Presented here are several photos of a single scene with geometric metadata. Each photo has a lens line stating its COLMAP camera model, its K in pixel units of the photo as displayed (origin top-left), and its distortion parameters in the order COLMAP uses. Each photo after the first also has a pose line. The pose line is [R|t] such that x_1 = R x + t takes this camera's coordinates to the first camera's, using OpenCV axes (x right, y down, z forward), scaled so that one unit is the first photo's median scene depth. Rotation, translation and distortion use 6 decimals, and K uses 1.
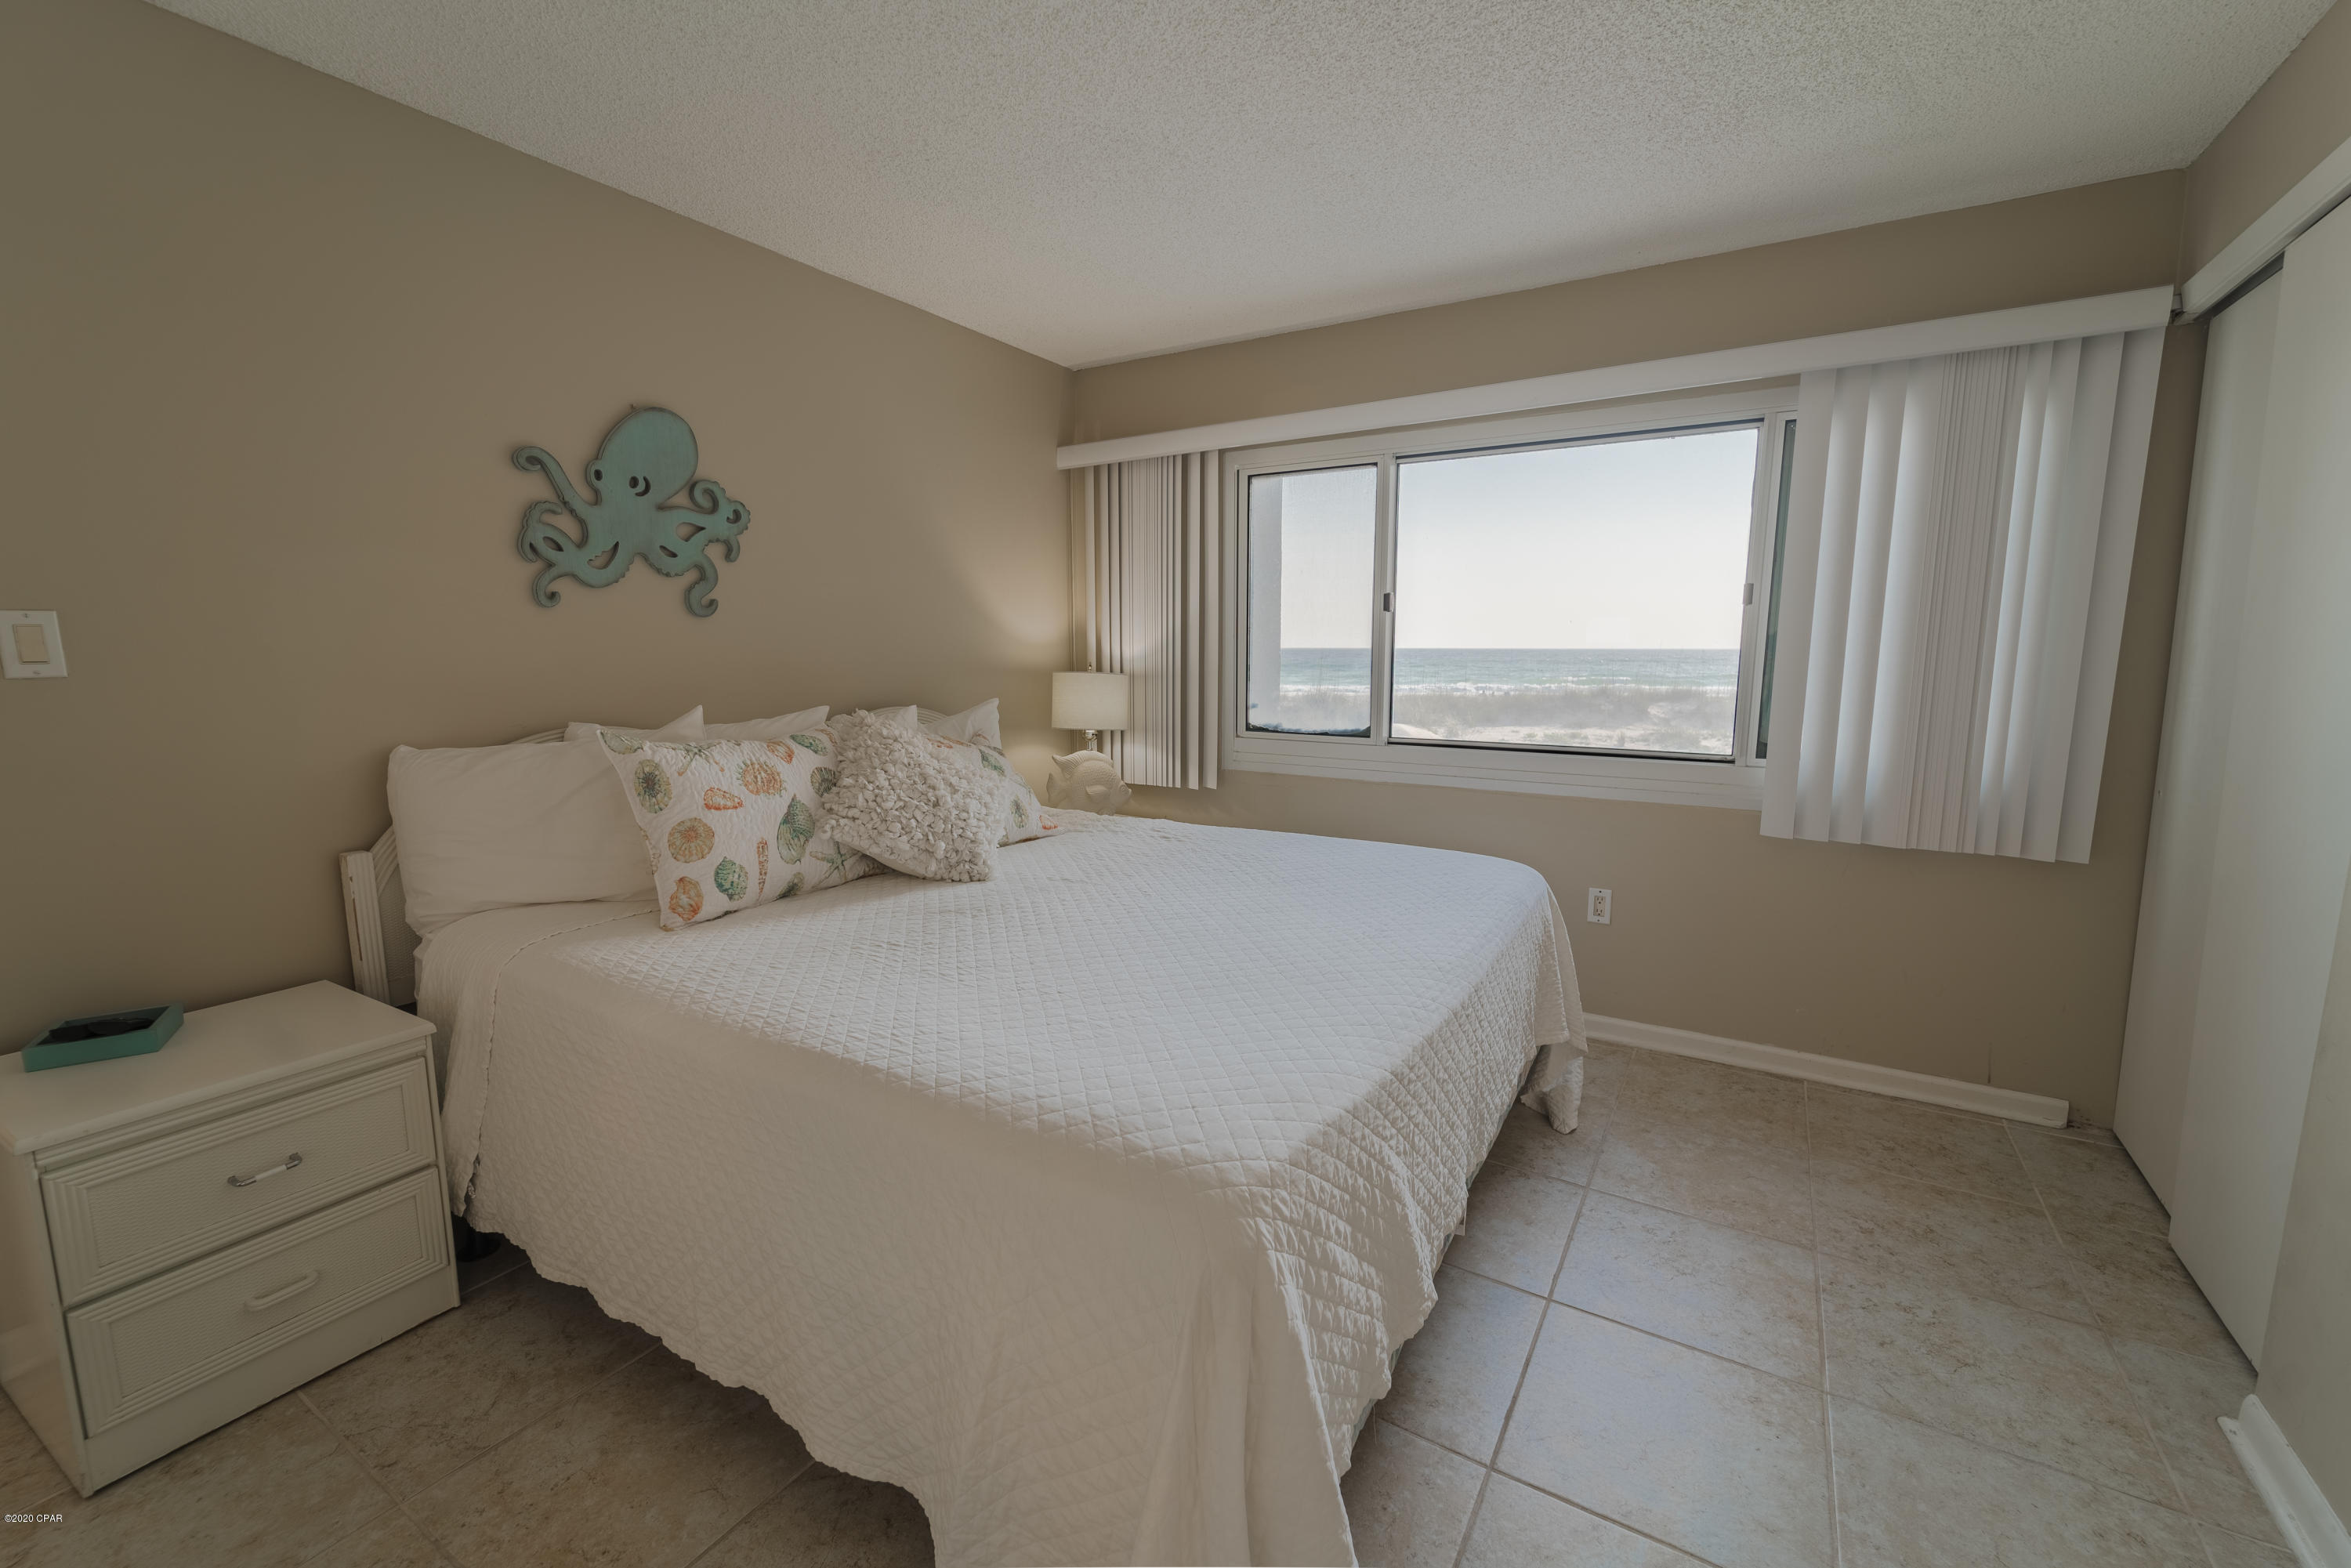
lens RADIAL K [[961.0, 0, 1191.8], [0, 961.0, 777.9], [0, 0, 1]] dist [0.001872, -0.001695]
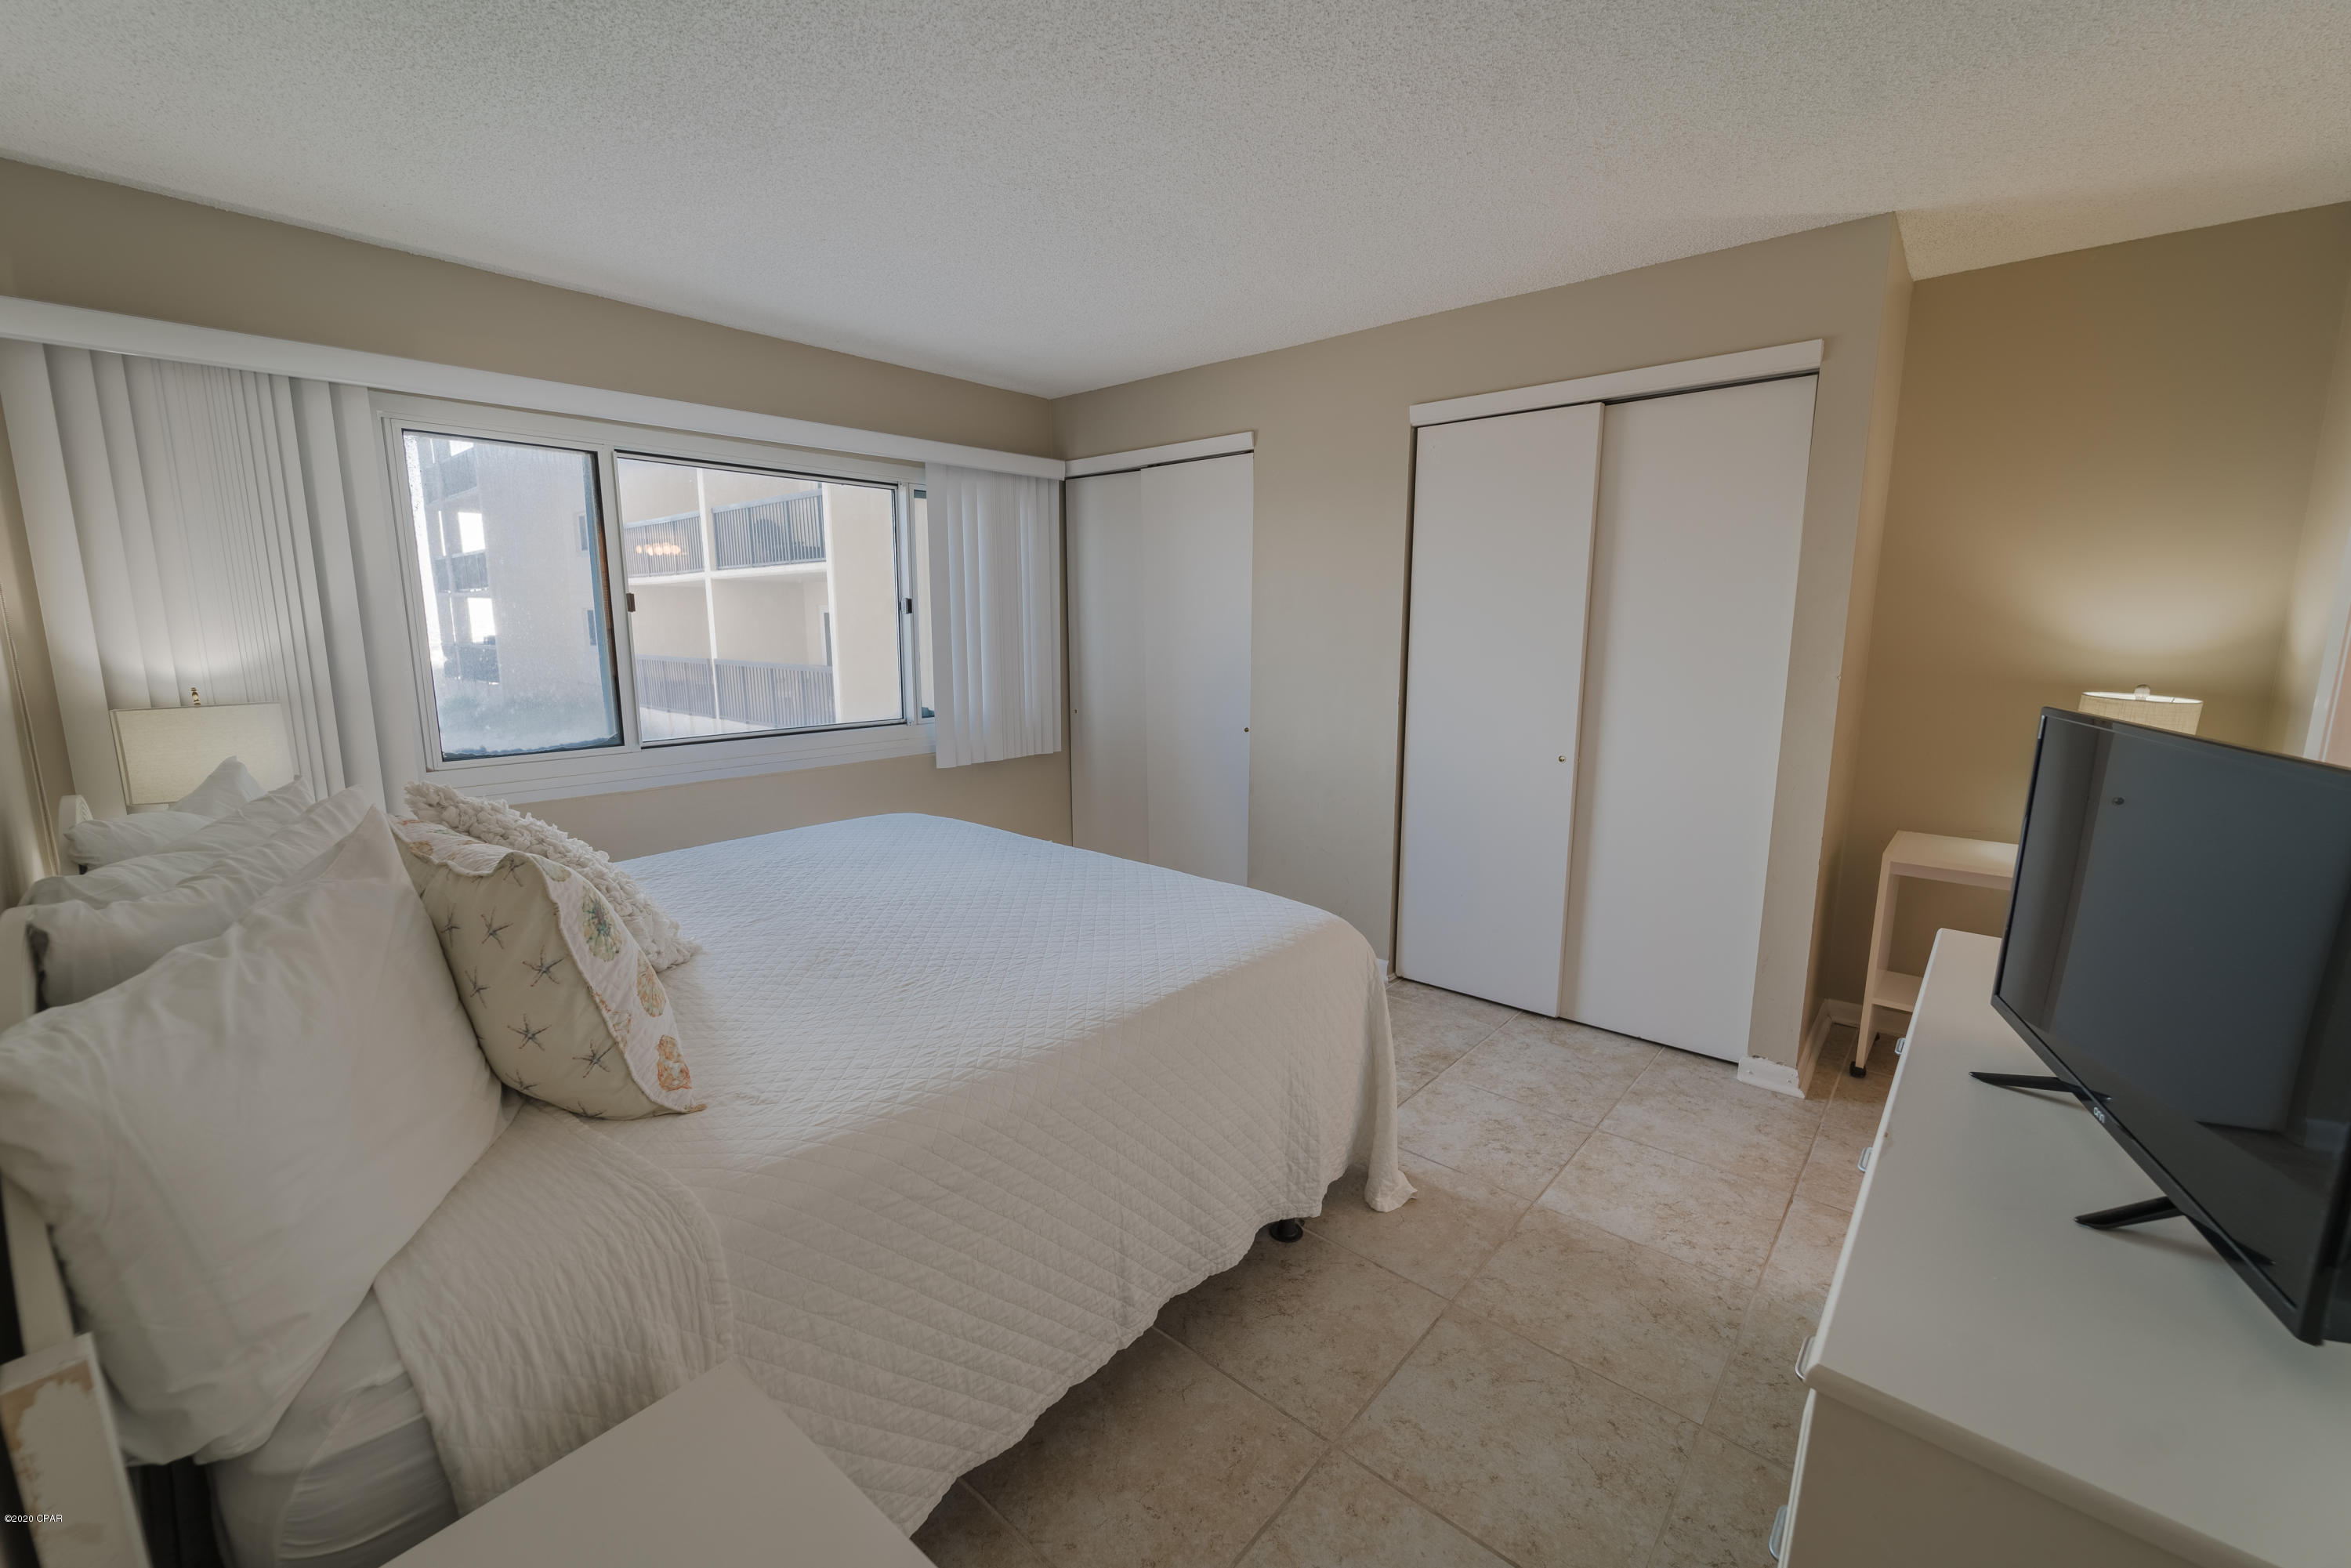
lens RADIAL K [[961.0, 0, 1165.4], [0, 961.0, 779.8], [0, 0, 1]] dist [0.001872, -0.001695]
pose [[0.166689, -0.163651, 0.972334, -1.018616], [0.134351, 0.980703, 0.142027, -0.111455], [-0.976814, 0.106960, 0.185459, 0.482428]]
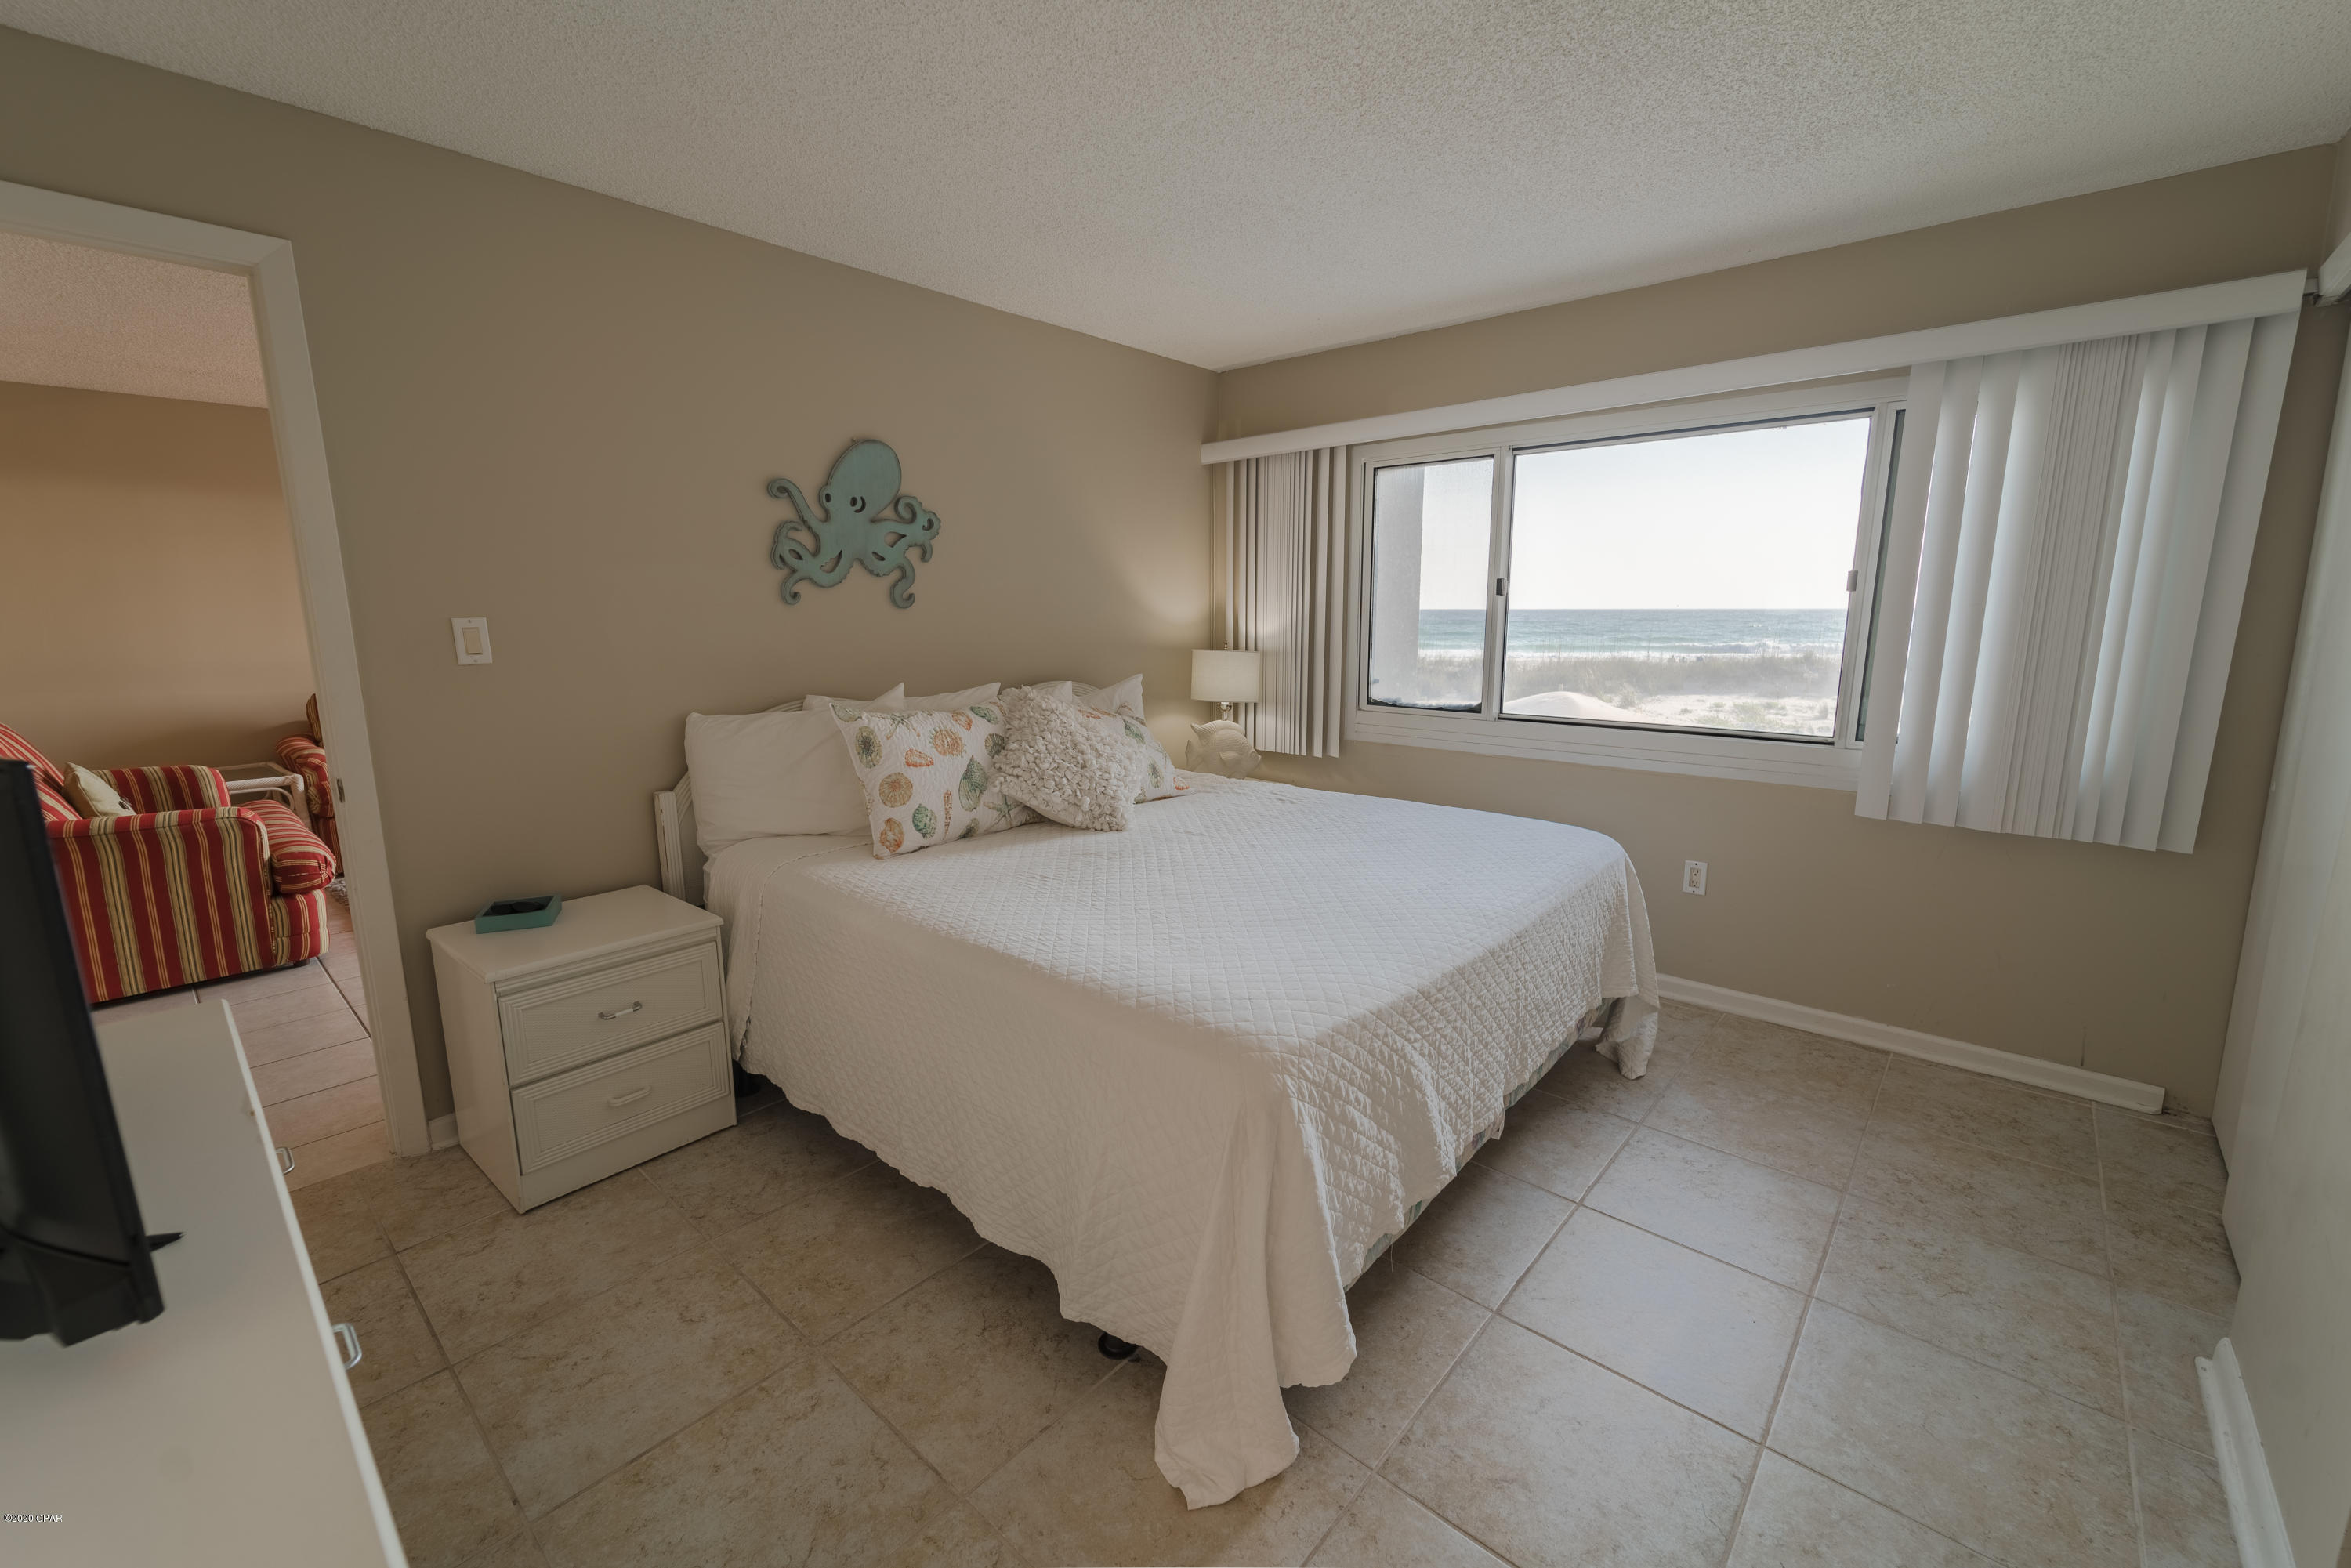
lens RADIAL K [[961.0, 0, 1186.9], [0, 961.0, 778.5], [0, 0, 1]] dist [0.001872, -0.001695]
pose [[0.984562, 0.027244, -0.172901, 0.078050], [-0.020337, 0.998928, 0.041590, -0.010914], [0.173849, -0.037431, 0.984061, -0.182794]]
